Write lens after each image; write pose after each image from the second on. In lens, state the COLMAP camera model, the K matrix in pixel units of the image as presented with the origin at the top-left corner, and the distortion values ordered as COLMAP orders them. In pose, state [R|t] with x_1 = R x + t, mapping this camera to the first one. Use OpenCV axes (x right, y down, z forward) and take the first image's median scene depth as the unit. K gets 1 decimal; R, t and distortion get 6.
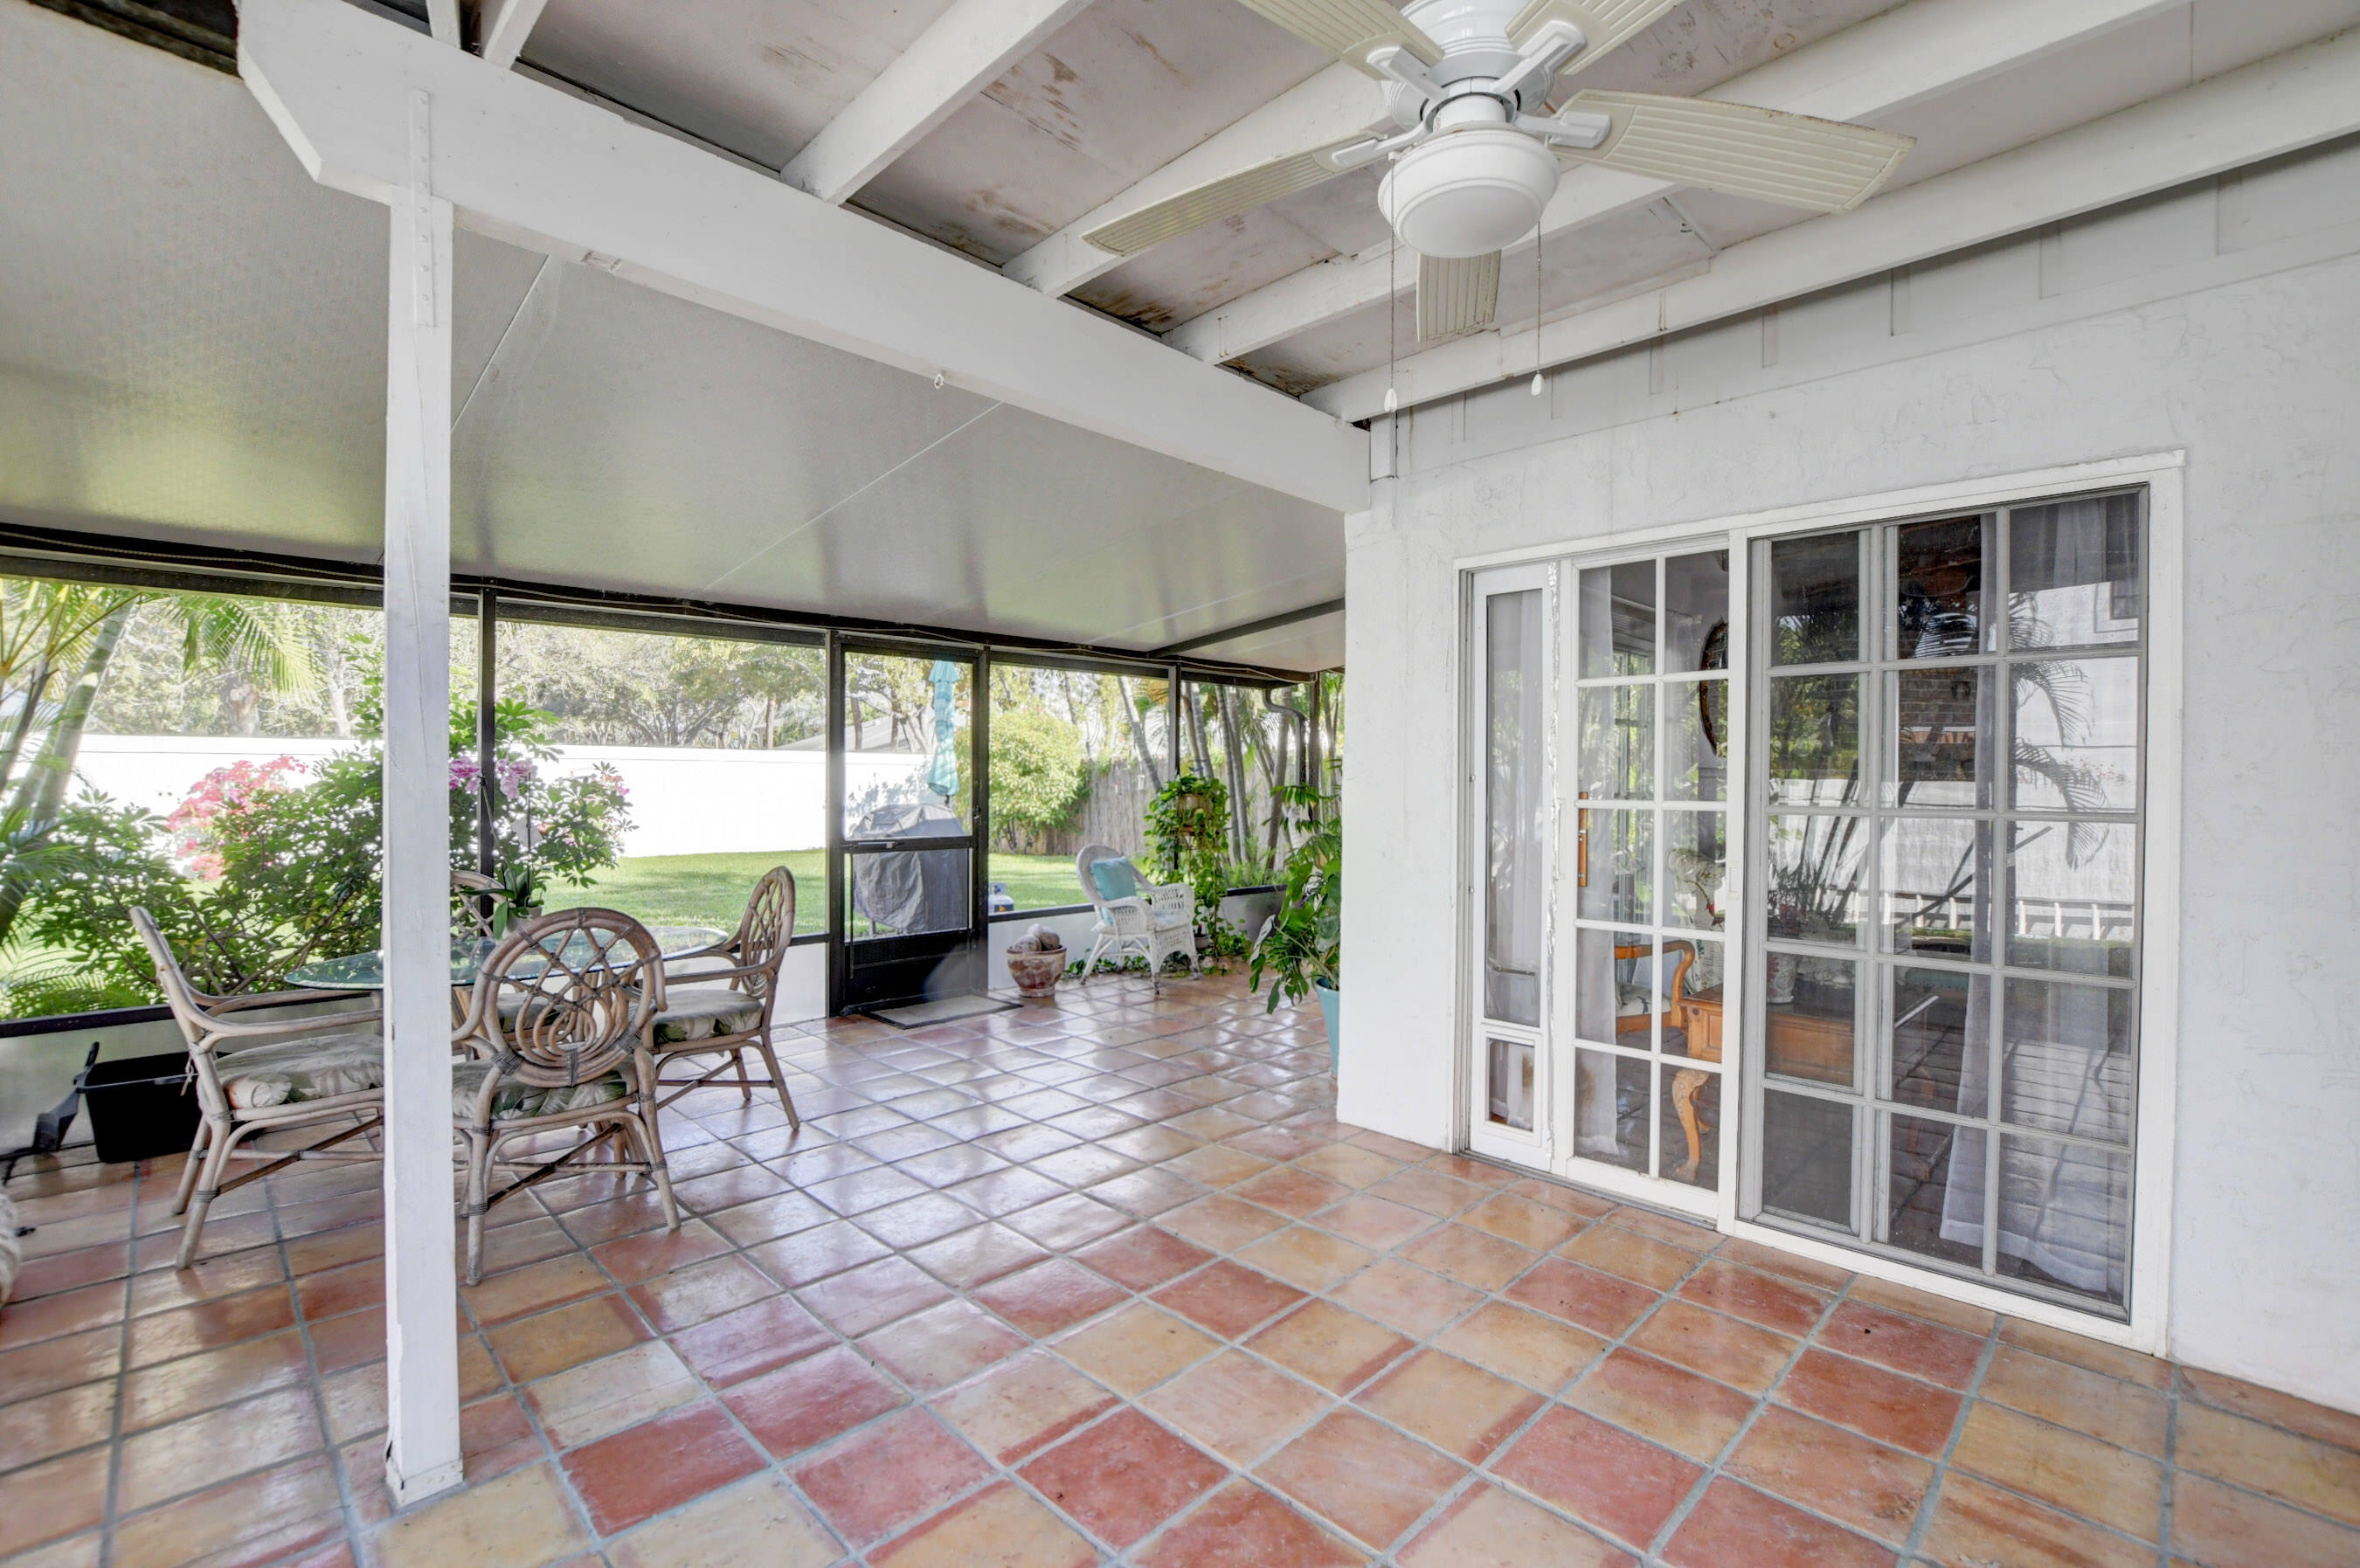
lens RADIAL K [[1037.6, 0, 1180.0], [0, 1037.6, 784.0], [0, 0, 1]] dist [-0.027399, 0.000560]
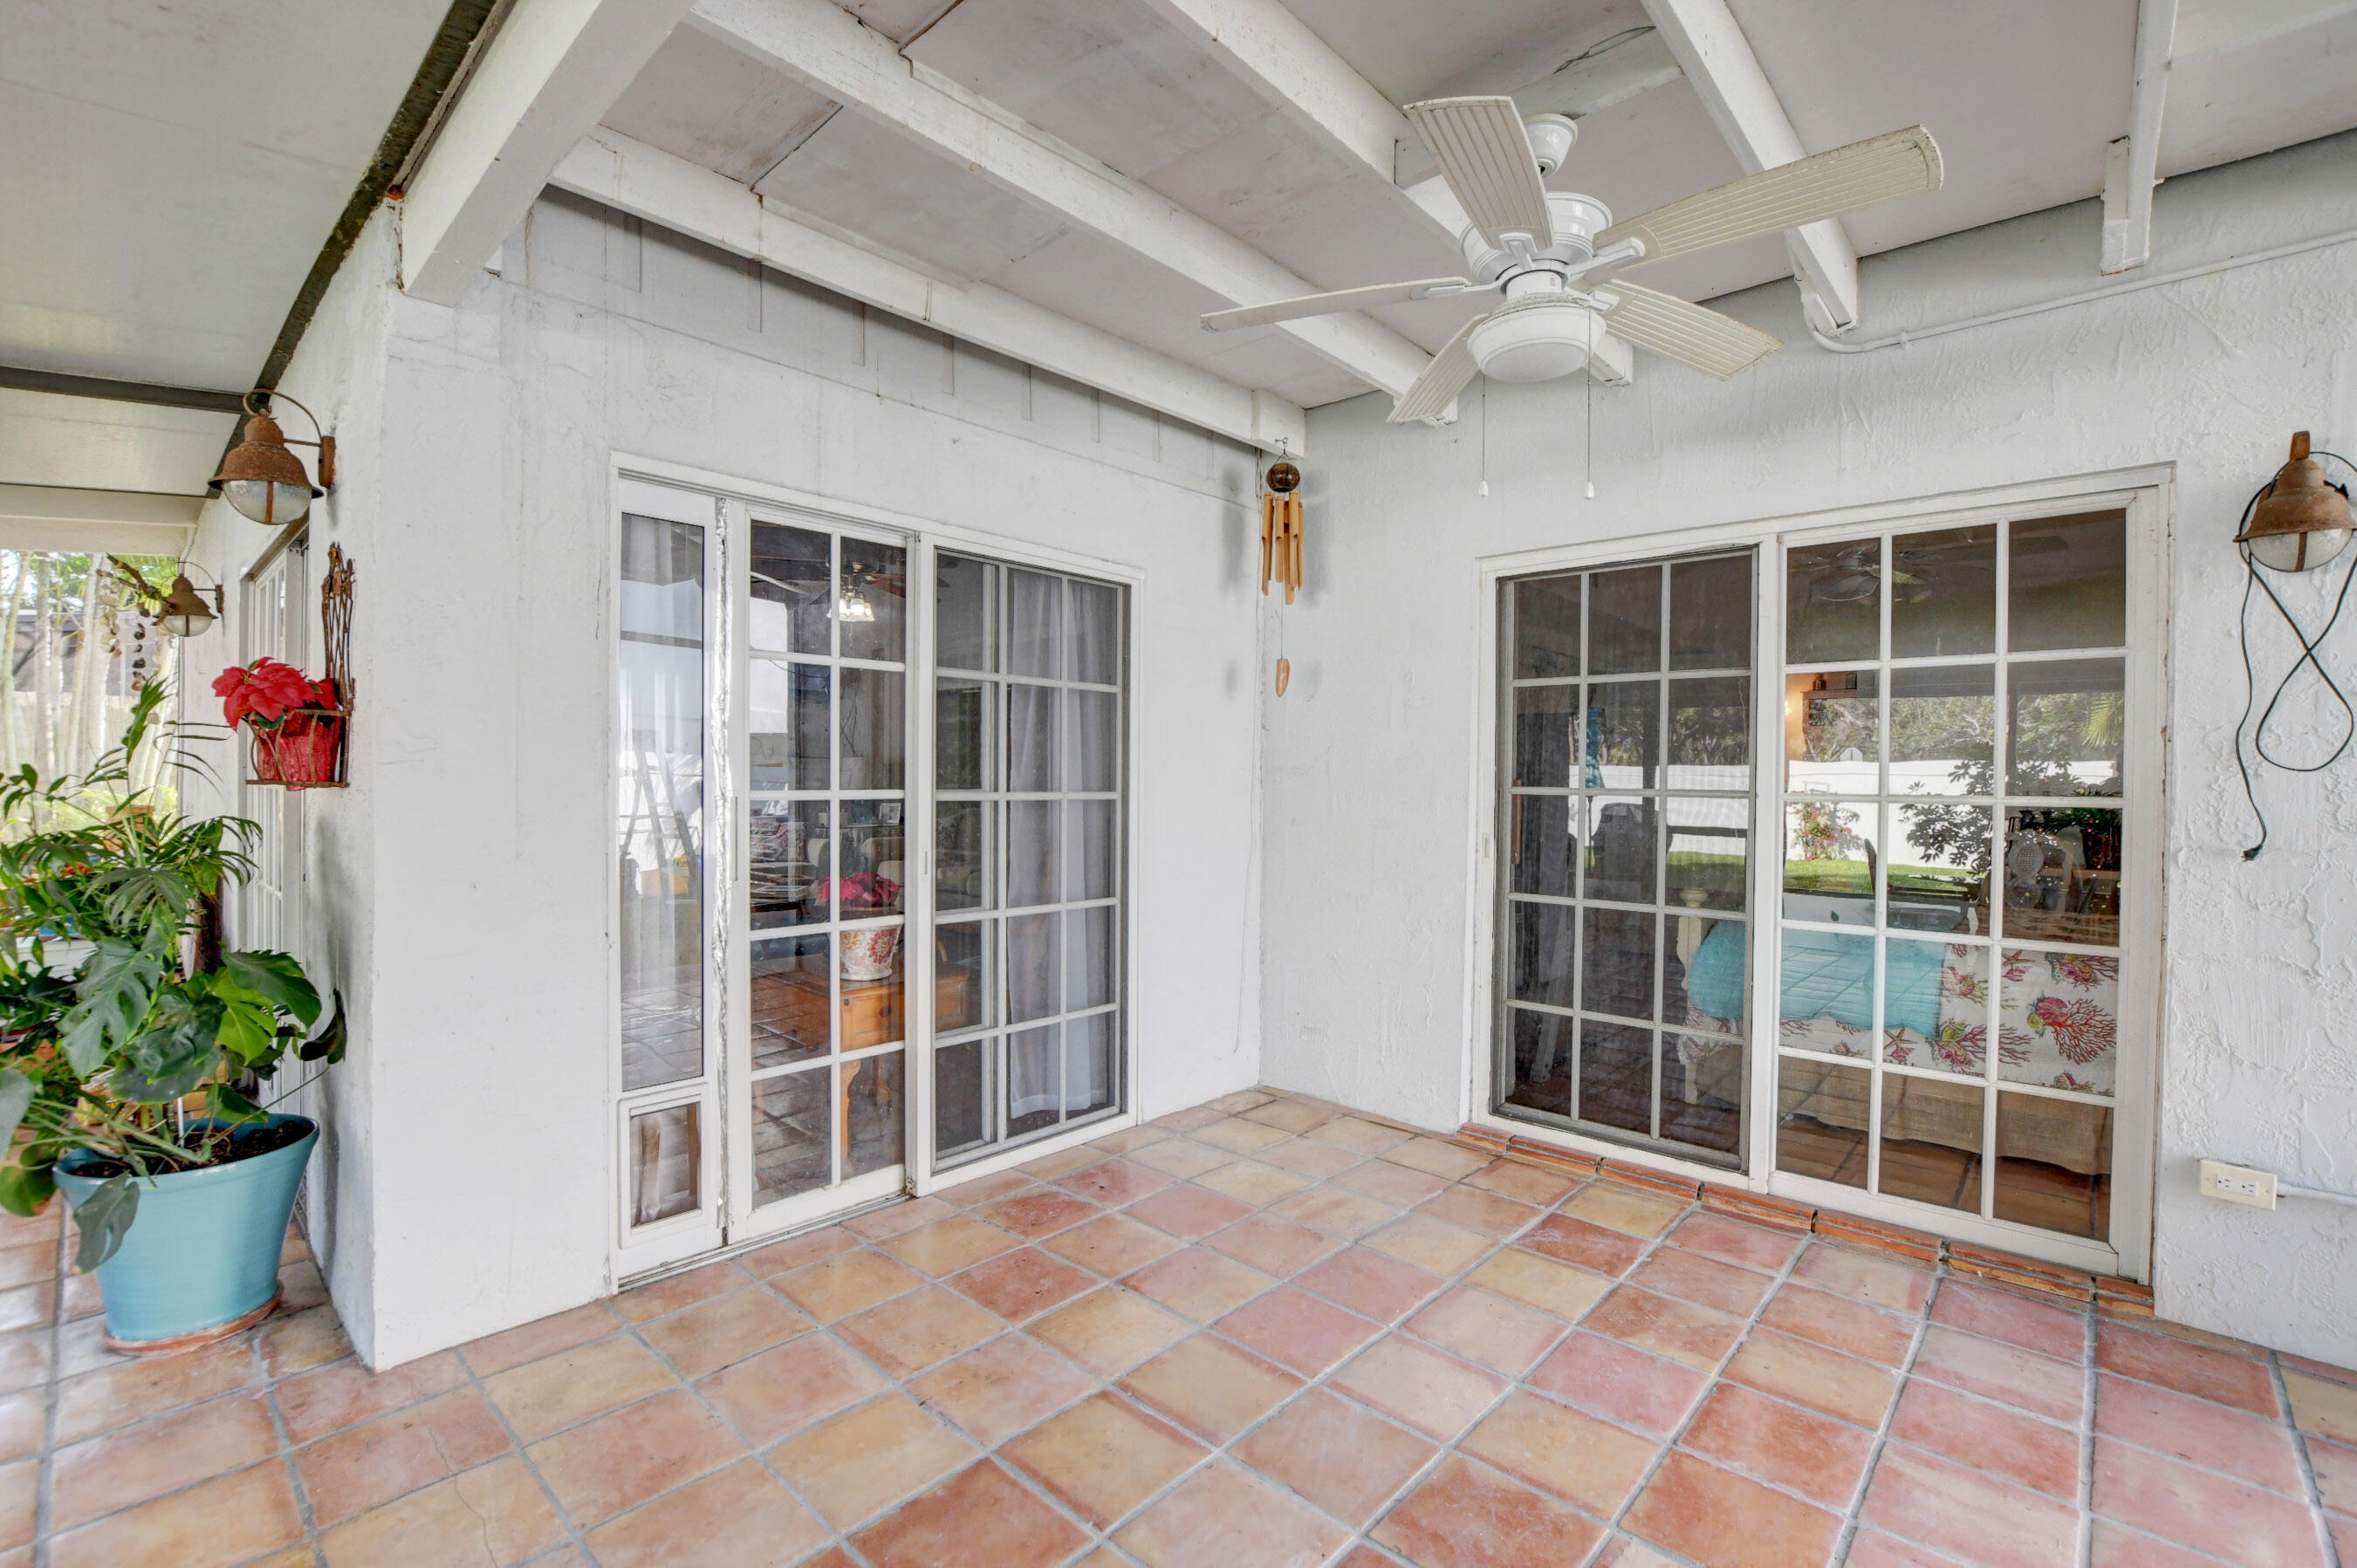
lens RADIAL K [[1036.4, 0, 1178.5], [0, 1036.4, 784.0], [0, 0, 1]] dist [-0.027399, 0.000560]
pose [[-0.041913, -0.014942, 0.999010, -0.553374], [-0.009368, 0.999850, 0.014562, -0.006118], [-0.999077, -0.008748, -0.042047, 0.800284]]
